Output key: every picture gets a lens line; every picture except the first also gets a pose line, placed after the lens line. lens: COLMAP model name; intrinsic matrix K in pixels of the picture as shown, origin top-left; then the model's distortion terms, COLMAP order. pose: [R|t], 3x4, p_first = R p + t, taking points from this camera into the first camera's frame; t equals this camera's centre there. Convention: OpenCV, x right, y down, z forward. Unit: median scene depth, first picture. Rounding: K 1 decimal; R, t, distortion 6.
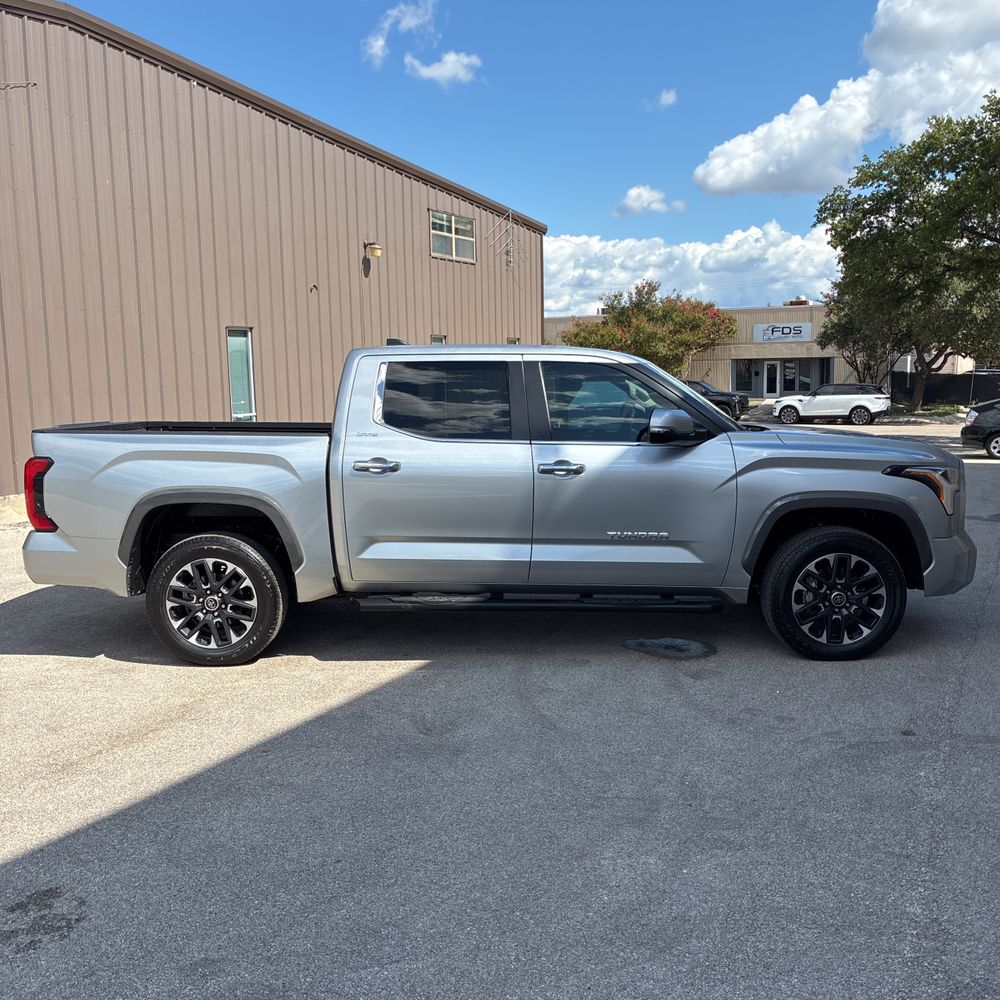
lens RADIAL K [[1006.6, 0, 497.0], [0, 1006.6, 497.1], [0, 0, 1]] dist [0.027012, -0.010303]
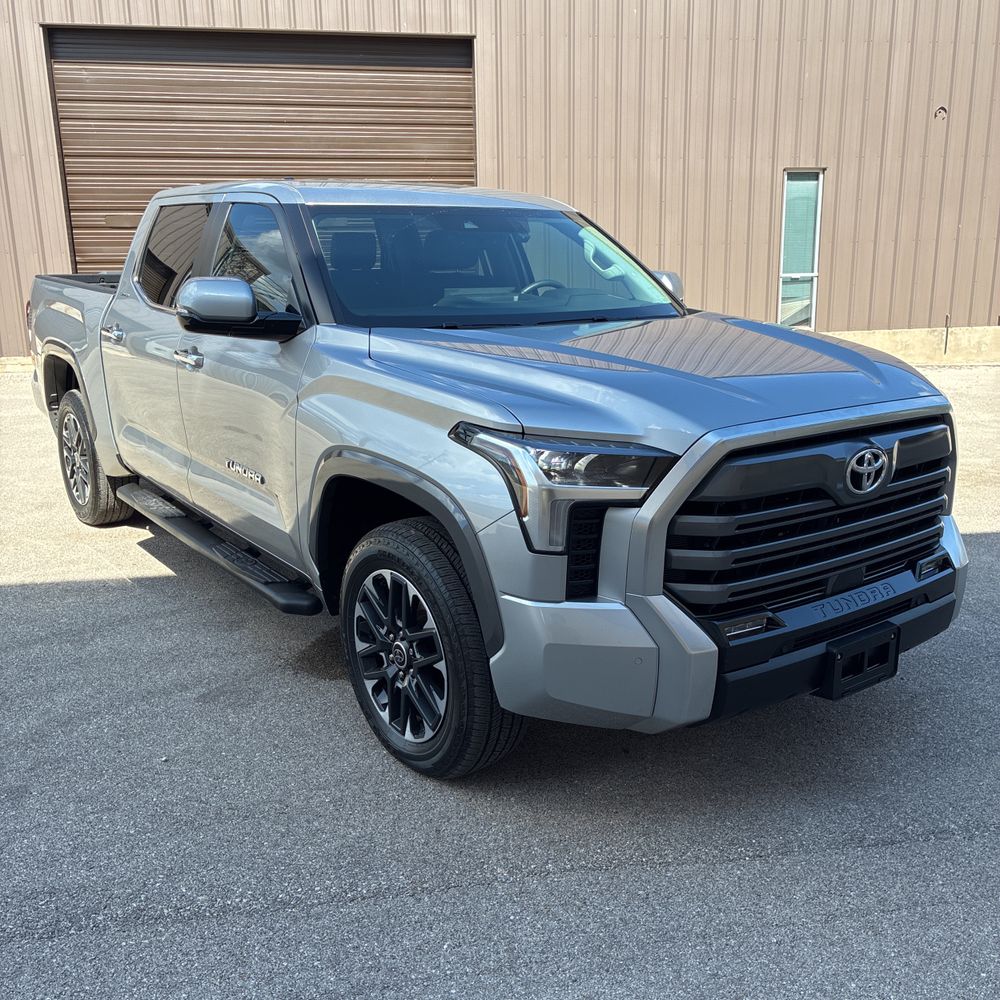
lens RADIAL K [[1018.2, 0, 514.5], [0, 1018.2, 488.1], [0, 0, 1]] dist [0.012101, 0.001382]
pose [[0.625101, 0.196135, -0.755500, 0.300485], [-0.097532, 0.979956, 0.173708, -0.033105], [0.774427, -0.034899, 0.631700, 0.279868]]
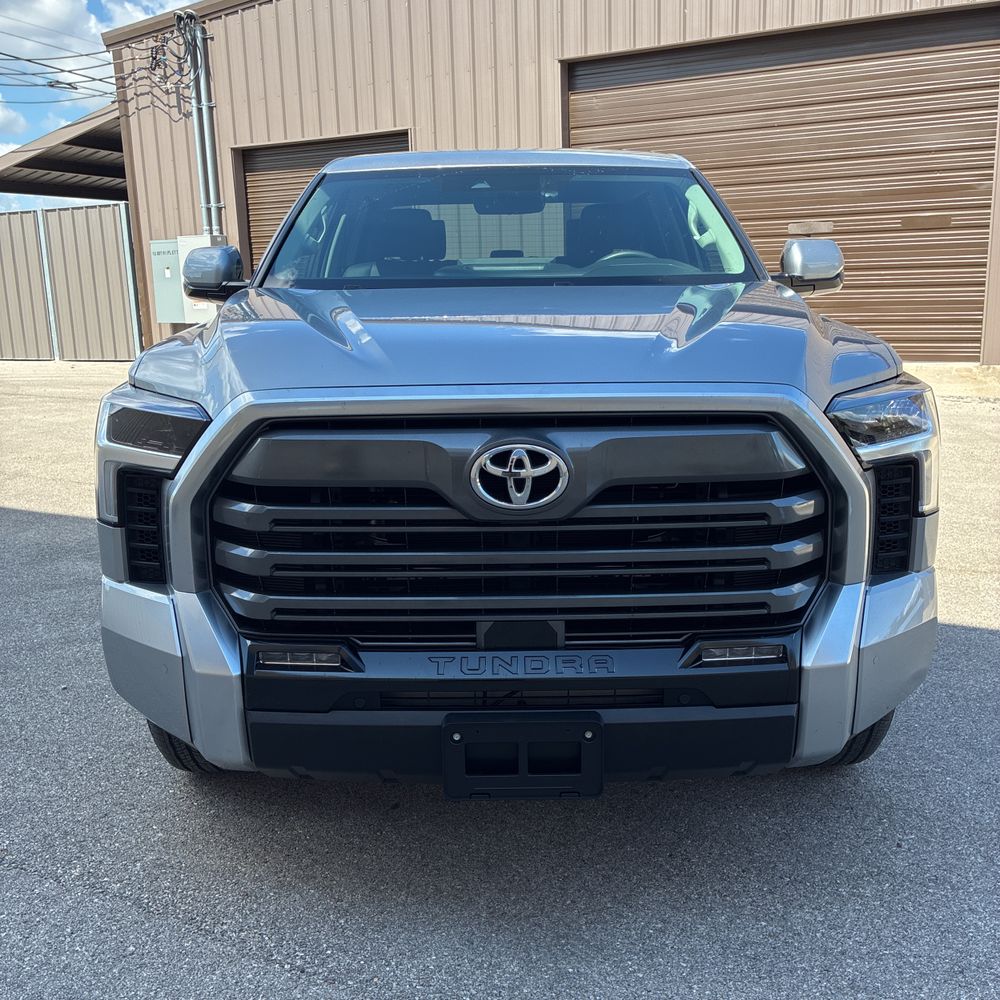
lens RADIAL K [[1015.1, 0, 493.8], [0, 1015.1, 493.2], [0, 0, 1]] dist [0.007159, 0.023461]
pose [[0.033599, 0.219236, -0.975093, 0.322397], [-0.098942, 0.971581, 0.215037, -0.034755], [0.994526, 0.089252, 0.054335, 0.439699]]
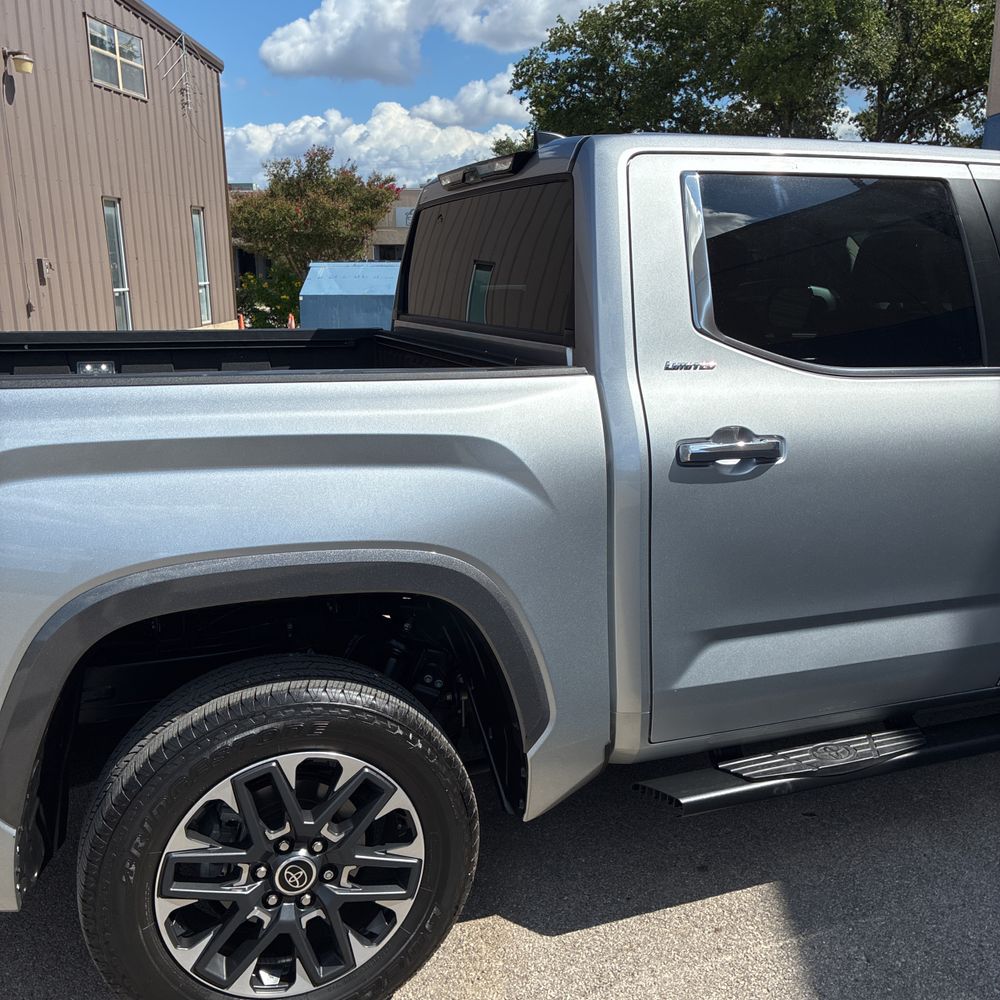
lens RADIAL K [[1009.3, 0, 500.8], [0, 1009.3, 506.8], [0, 0, 1]] dist [0.014215, -0.004411]
pose [[0.919717, -0.085216, 0.383222, -0.136636], [0.040833, 0.991627, 0.122509, -0.023422], [-0.390453, -0.097026, 0.915496, 0.269485]]
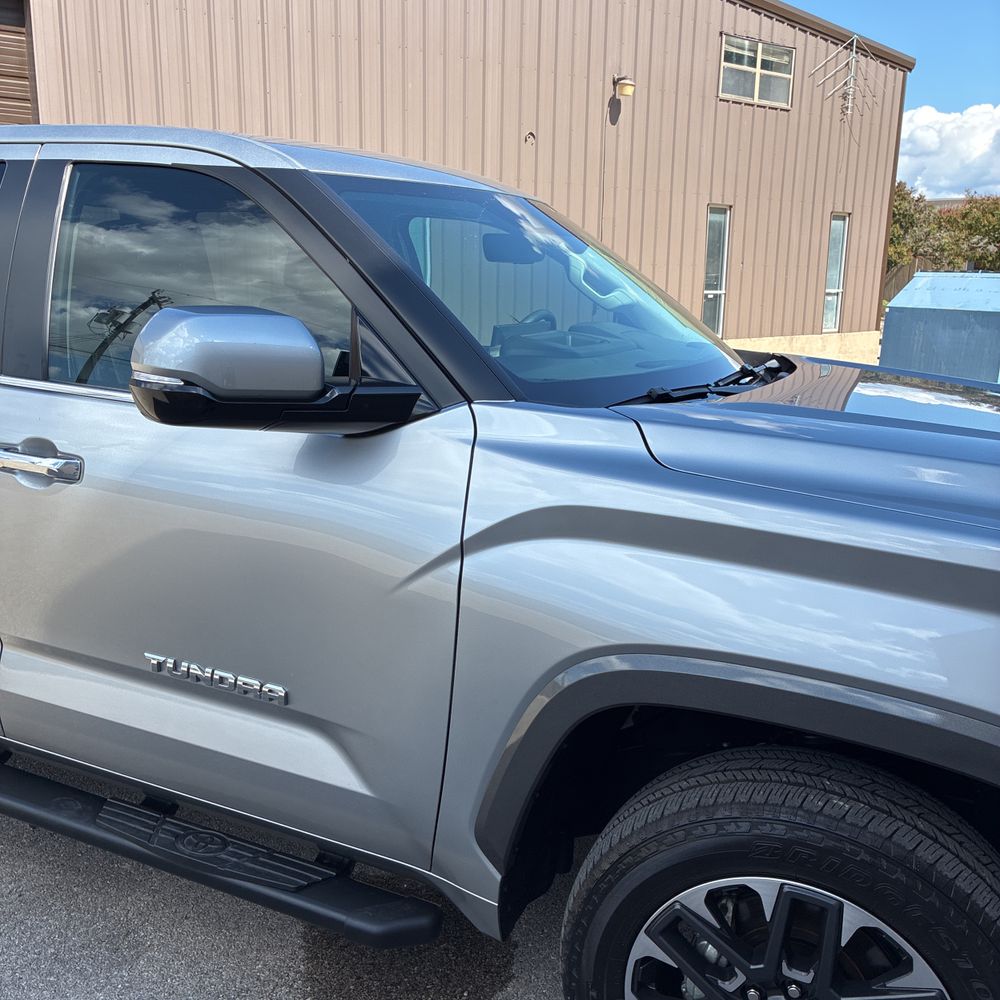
lens RADIAL K [[1006.6, 0, 497.0], [0, 1006.6, 497.1], [0, 0, 1]] dist [0.027012, -0.010303]
pose [[0.919981, 0.123431, -0.372021, 0.138055], [-0.083105, 0.988969, 0.122613, -0.028668], [0.383052, -0.081885, 0.920090, 0.284371]]
